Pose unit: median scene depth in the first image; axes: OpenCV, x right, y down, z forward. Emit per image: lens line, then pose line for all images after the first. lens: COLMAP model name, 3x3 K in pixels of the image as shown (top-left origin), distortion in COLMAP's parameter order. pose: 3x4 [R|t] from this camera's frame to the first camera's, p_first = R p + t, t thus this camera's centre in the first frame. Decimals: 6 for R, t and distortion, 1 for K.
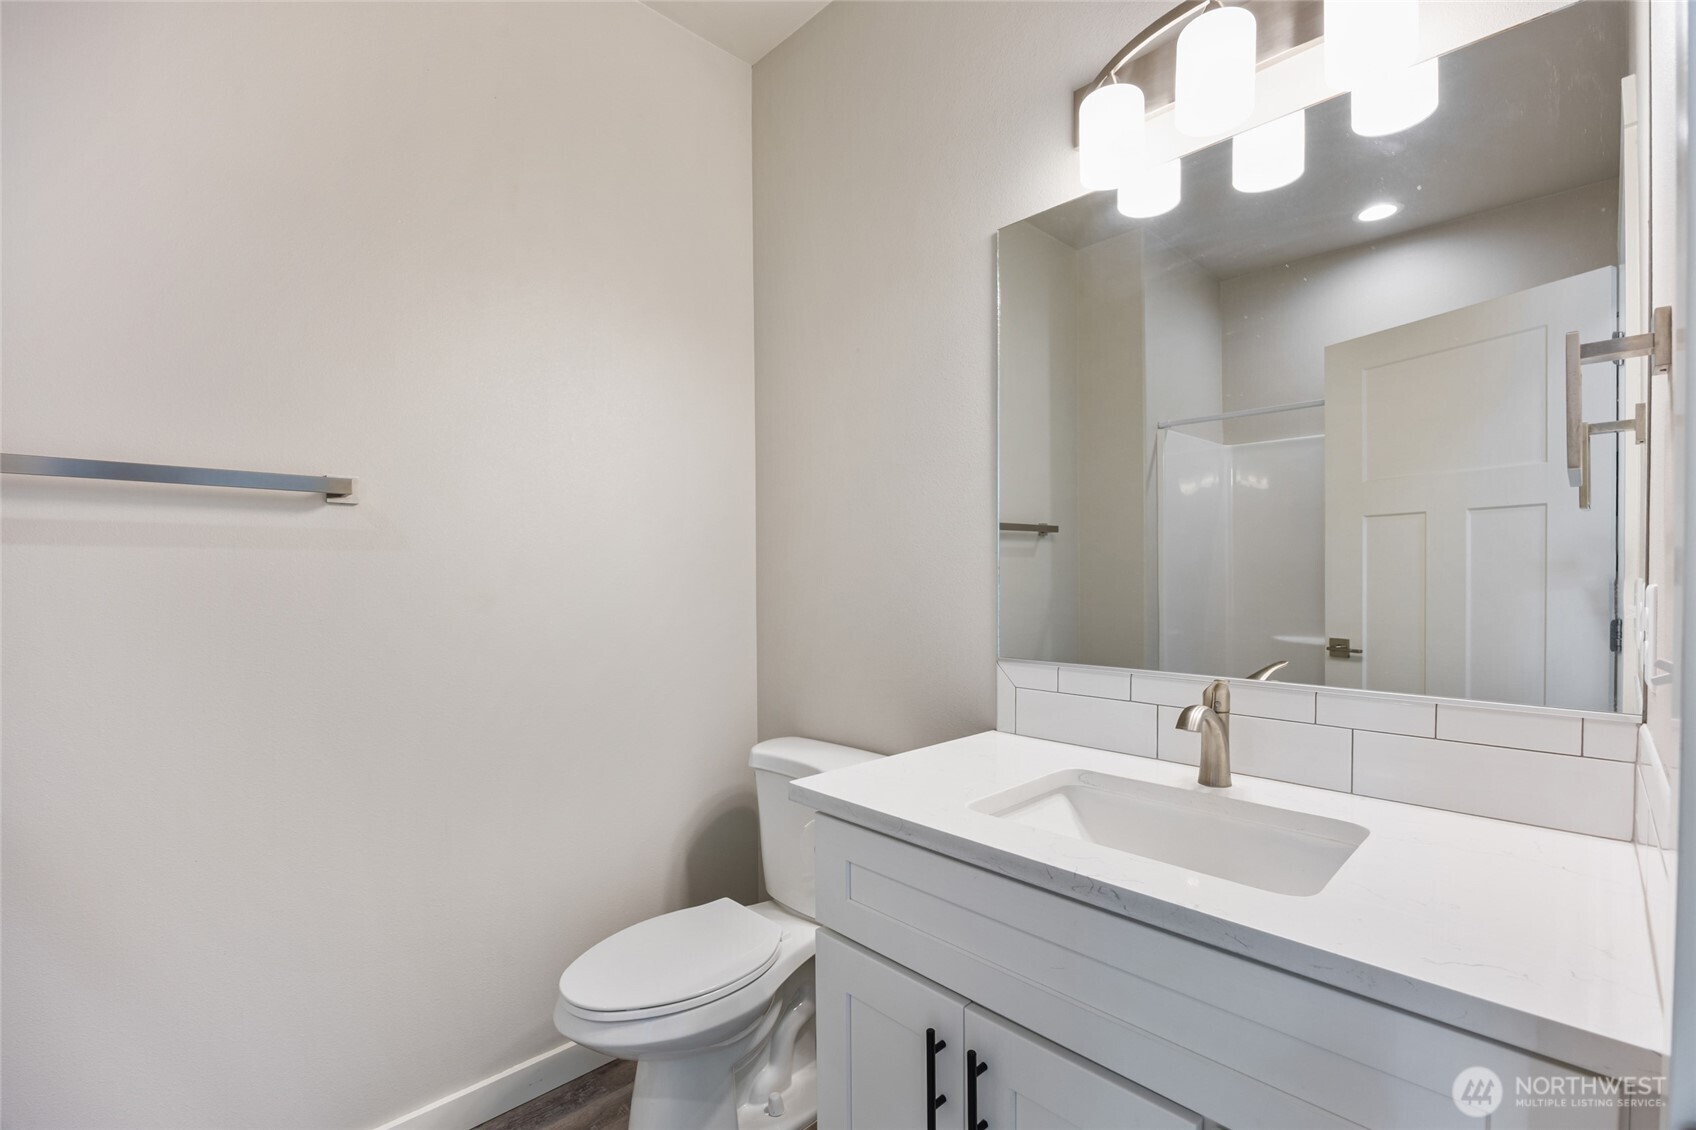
lens RADIAL K [[738.8, 0, 840.3], [0, 738.8, 567.5], [0, 0, 1]] dist [-0.013415, -0.000200]
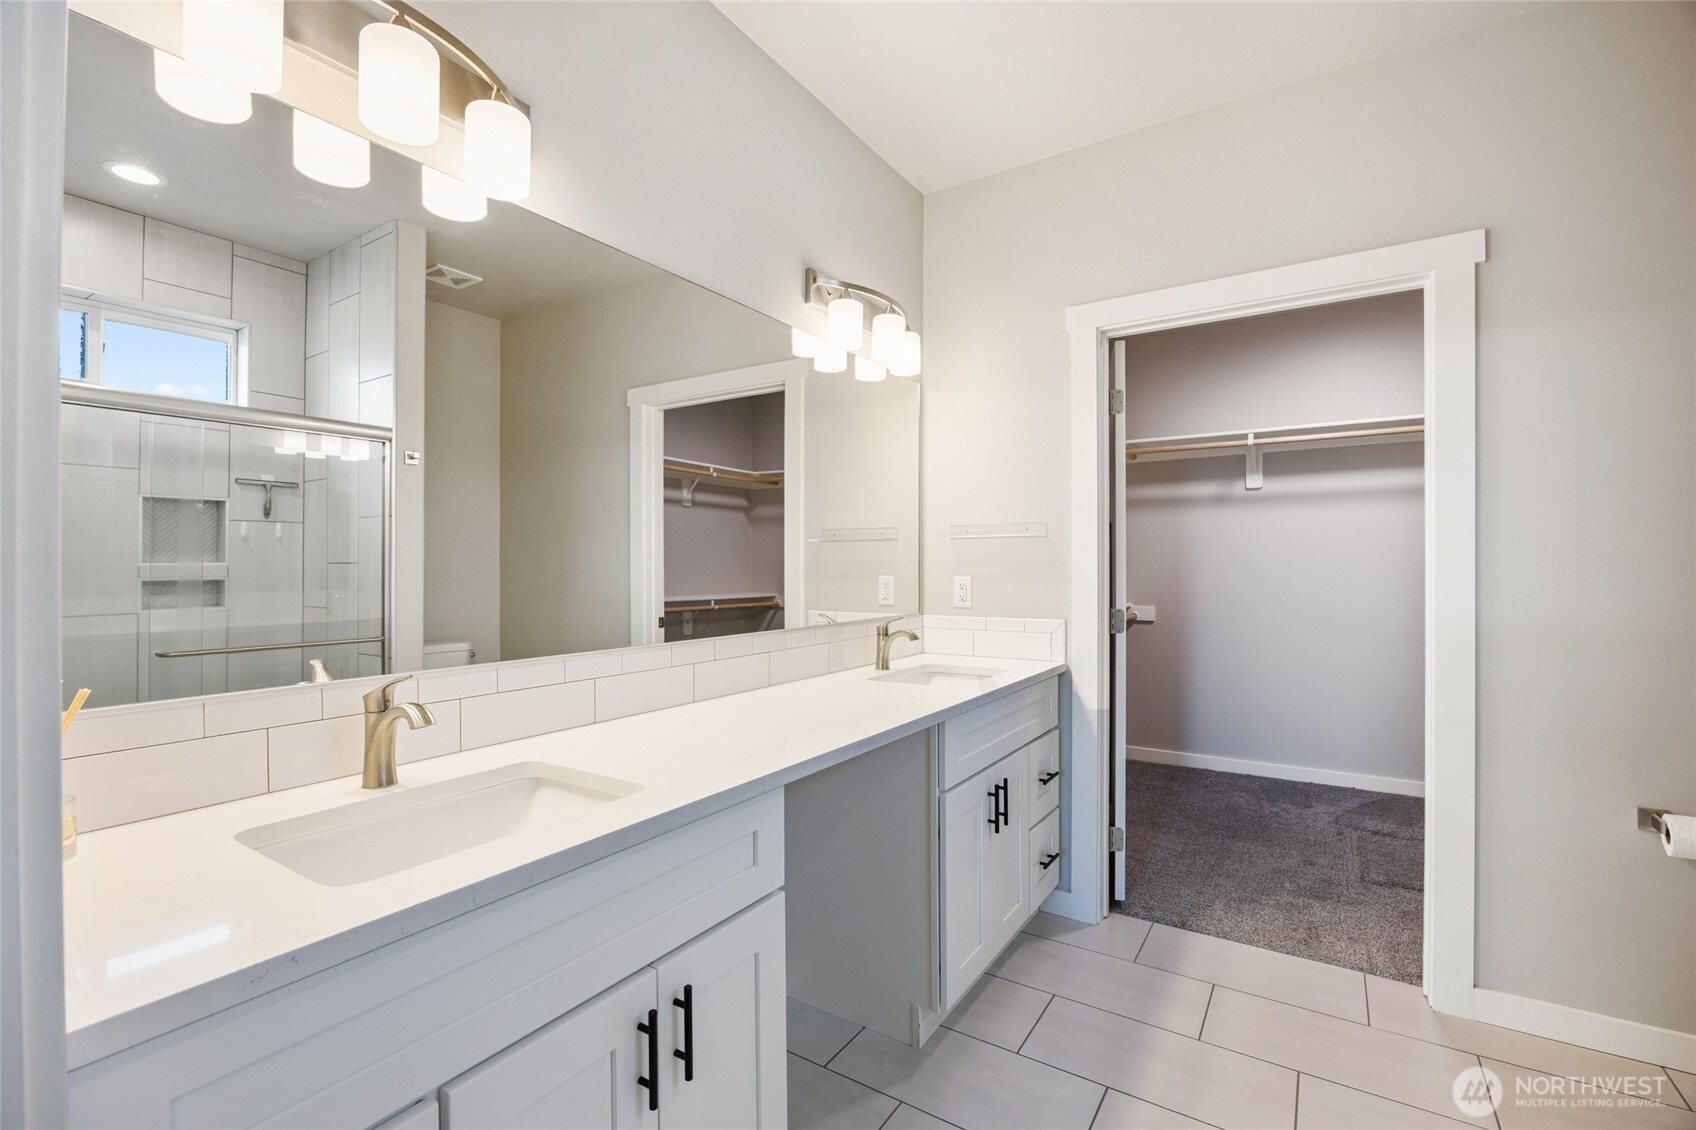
lens RADIAL K [[738.8, 0, 840.3], [0, 738.8, 567.5], [0, 0, 1]] dist [-0.013415, -0.000200]
pose [[-0.217174, 0.003109, 0.976128, -0.605041], [-0.003566, 0.999986, -0.003979, 0.003072], [-0.976126, -0.004345, -0.217160, 0.618772]]
